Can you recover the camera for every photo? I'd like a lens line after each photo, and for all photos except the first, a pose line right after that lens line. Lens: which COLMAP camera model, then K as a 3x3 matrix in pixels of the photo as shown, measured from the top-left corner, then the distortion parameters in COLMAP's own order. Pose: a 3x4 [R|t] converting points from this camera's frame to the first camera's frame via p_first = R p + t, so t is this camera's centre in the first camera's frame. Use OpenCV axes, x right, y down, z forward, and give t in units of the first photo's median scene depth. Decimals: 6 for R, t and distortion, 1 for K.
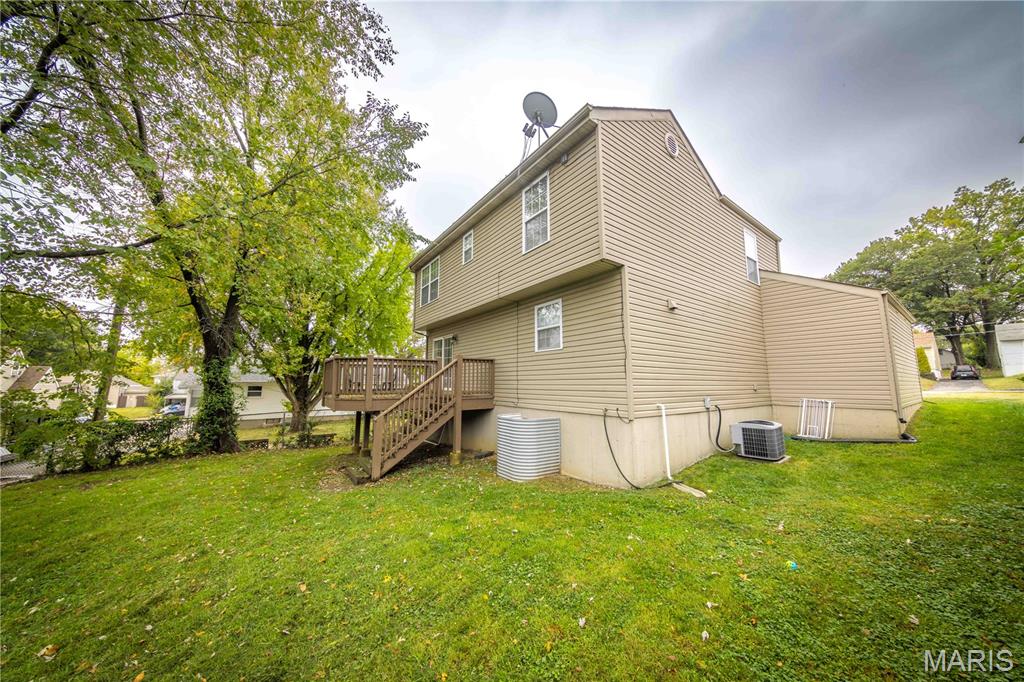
lens RADIAL K [[334.3, 0, 516.5], [0, 334.3, 340.3], [0, 0, 1]] dist [0.008209, 0.000008]
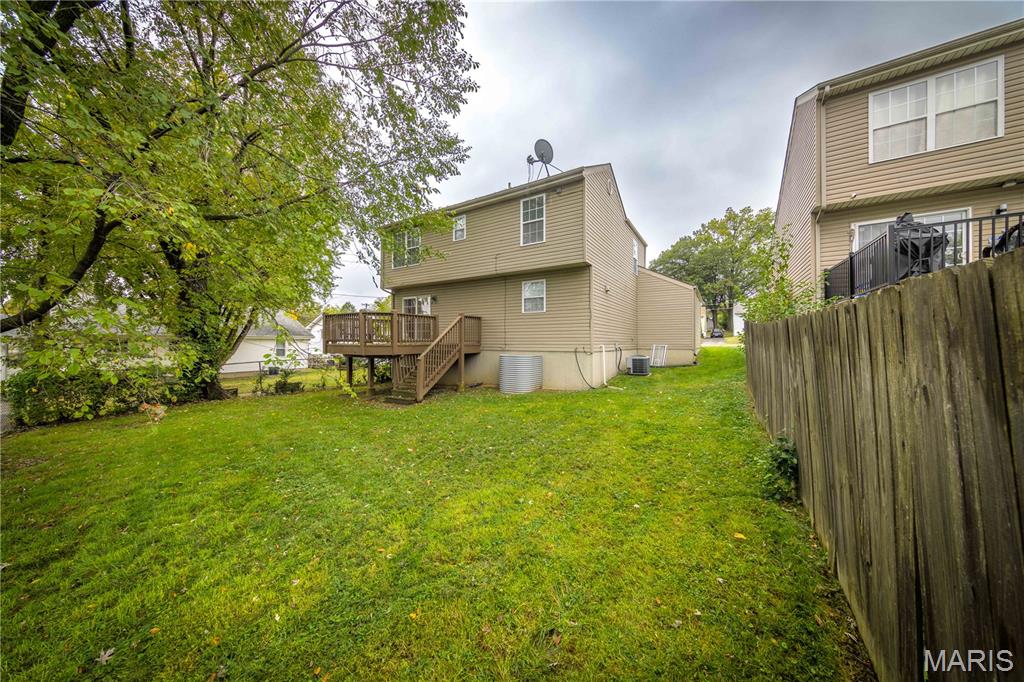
lens RADIAL K [[334.3, 0, 516.5], [0, 334.3, 340.3], [0, 0, 1]] dist [0.008209, 0.000008]
pose [[0.926791, 0.001492, 0.375575, -0.501565], [-0.046704, 0.992688, 0.111305, -0.009608], [-0.372663, -0.120698, 0.920084, -0.357247]]
